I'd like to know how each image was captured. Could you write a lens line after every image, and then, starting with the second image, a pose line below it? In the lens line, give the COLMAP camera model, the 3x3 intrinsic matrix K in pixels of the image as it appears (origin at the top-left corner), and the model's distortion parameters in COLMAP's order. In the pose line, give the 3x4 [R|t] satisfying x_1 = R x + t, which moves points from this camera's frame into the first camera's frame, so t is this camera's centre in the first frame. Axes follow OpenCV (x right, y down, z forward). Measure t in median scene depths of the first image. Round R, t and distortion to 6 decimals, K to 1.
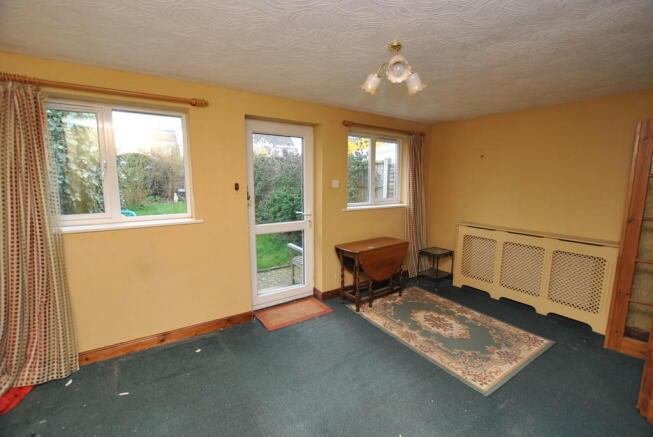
lens RADIAL K [[285.8, 0, 330.4], [0, 285.8, 215.6], [0, 0, 1]] dist [-0.021306, -0.000278]
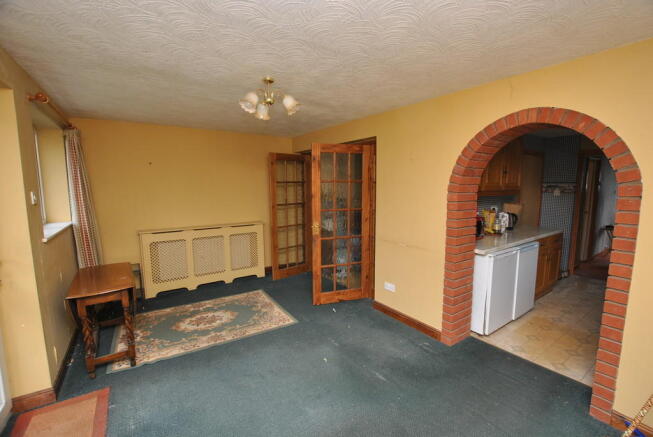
lens RADIAL K [[285.8, 0, 332.2], [0, 285.8, 220.1], [0, 0, 1]] dist [-0.021306, -0.000278]
pose [[0.015878, -0.132520, 0.991053, -0.616133], [0.133901, 0.982532, 0.129235, -0.067129], [-0.990868, 0.130651, 0.033345, 0.444282]]
